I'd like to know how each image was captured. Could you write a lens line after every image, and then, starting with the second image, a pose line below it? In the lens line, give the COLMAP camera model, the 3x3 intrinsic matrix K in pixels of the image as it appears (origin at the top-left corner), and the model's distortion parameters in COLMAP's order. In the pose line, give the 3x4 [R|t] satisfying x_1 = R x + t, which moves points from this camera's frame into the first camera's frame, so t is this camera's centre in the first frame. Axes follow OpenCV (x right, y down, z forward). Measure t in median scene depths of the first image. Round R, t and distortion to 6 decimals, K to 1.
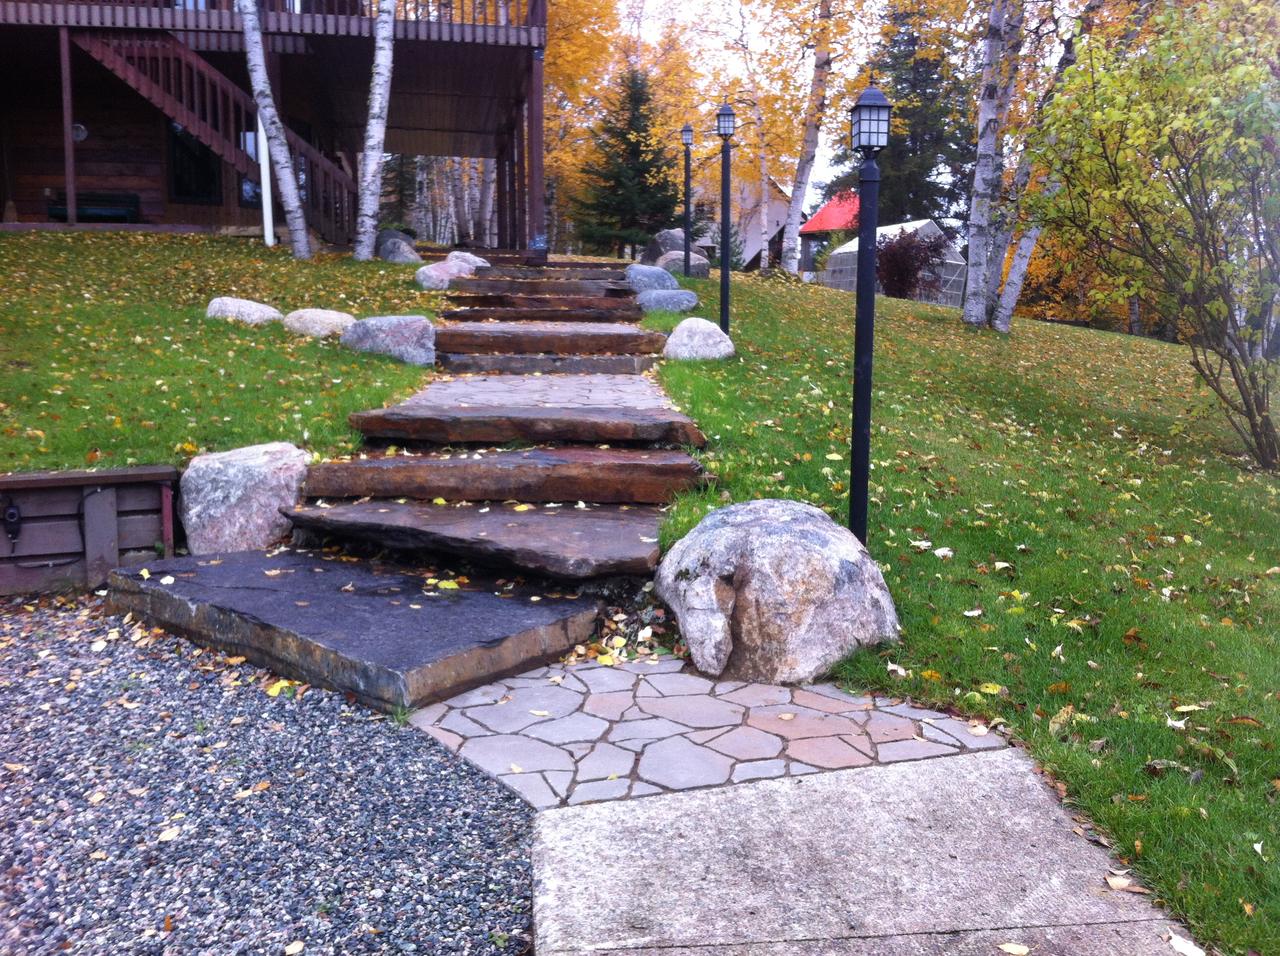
lens RADIAL K [[1274.9, 0, 639.6], [0, 1274.9, 428.0], [0, 0, 1]] dist [0.248617, -0.626224]
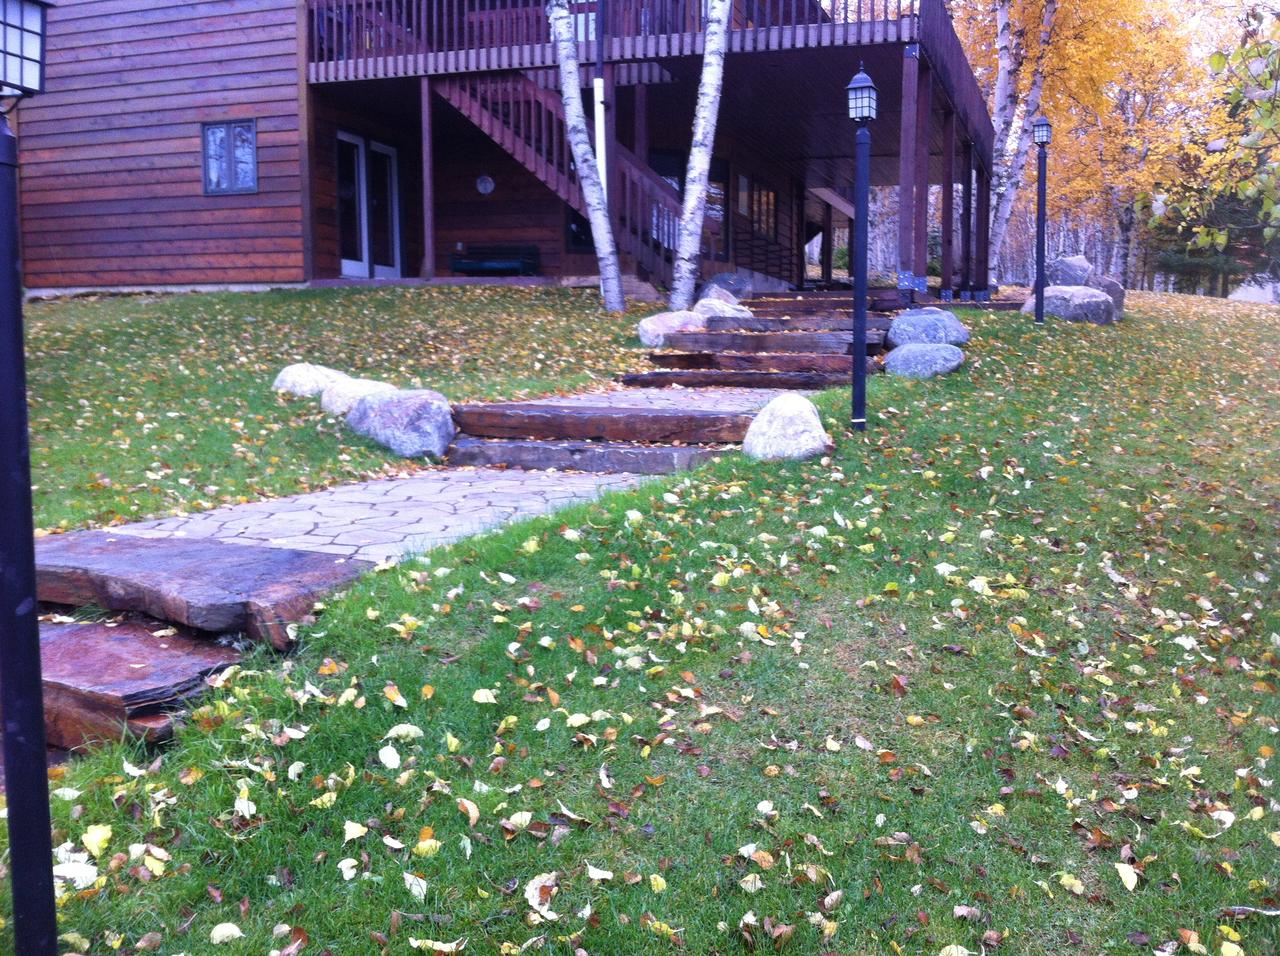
lens RADIAL K [[1236.4, 0, 641.1], [0, 1236.4, 535.5], [0, 0, 1]] dist [0.173010, -0.503205]
pose [[0.882028, 0.067461, -0.466342, 0.302094], [-0.040034, 0.996849, 0.068484, -0.055314], [0.469493, -0.041735, 0.881949, 0.383644]]
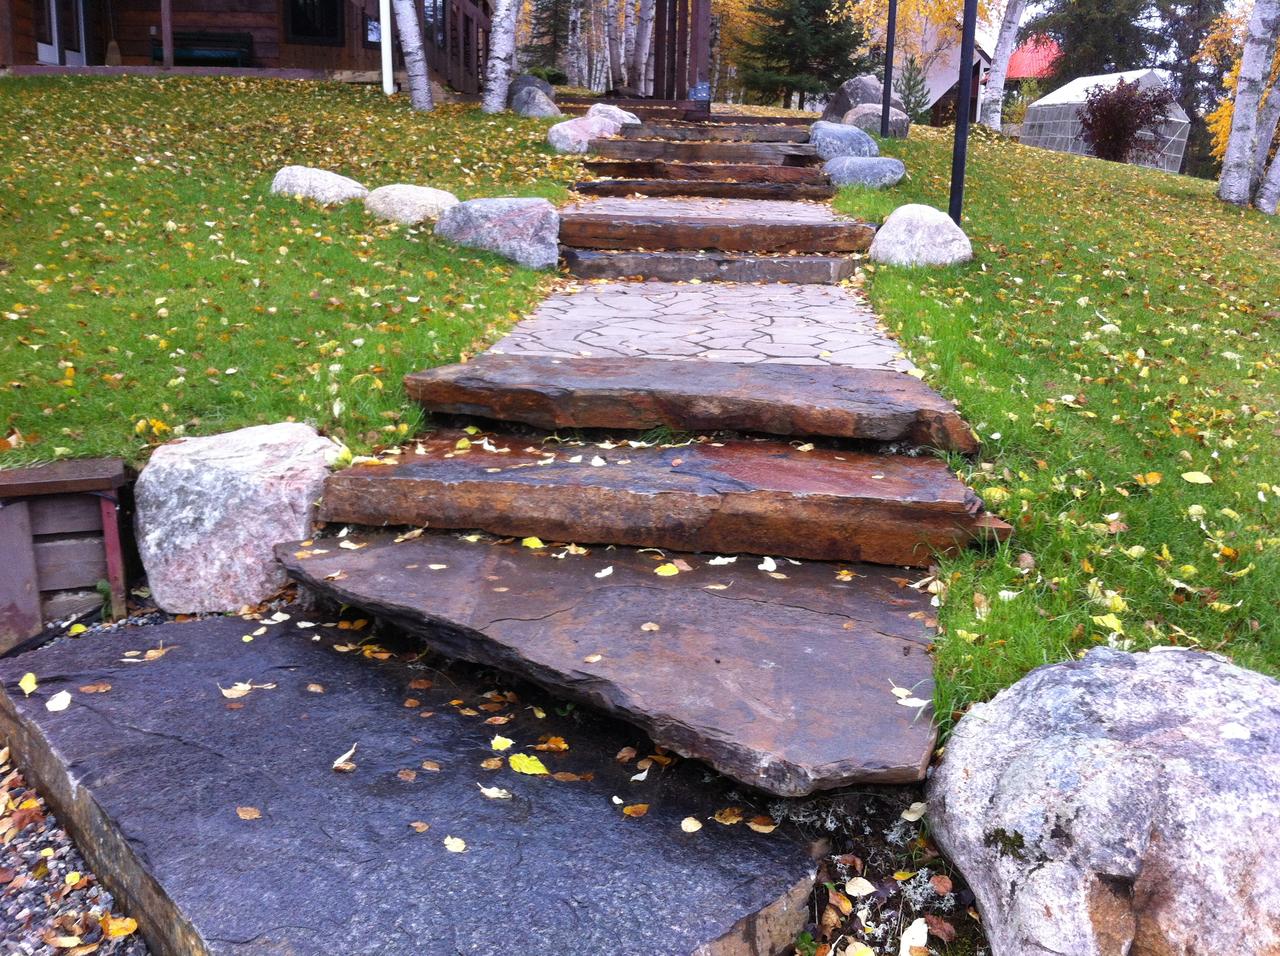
lens RADIAL K [[1288.5, 0, 653.1], [0, 1288.5, 425.6], [0, 0, 1]] dist [0.171619, -0.534782]
pose [[0.993927, 0.037679, -0.103394, -0.024632], [-0.026101, 0.993463, 0.111127, -0.041633], [0.106906, -0.107753, 0.988413, 0.258050]]
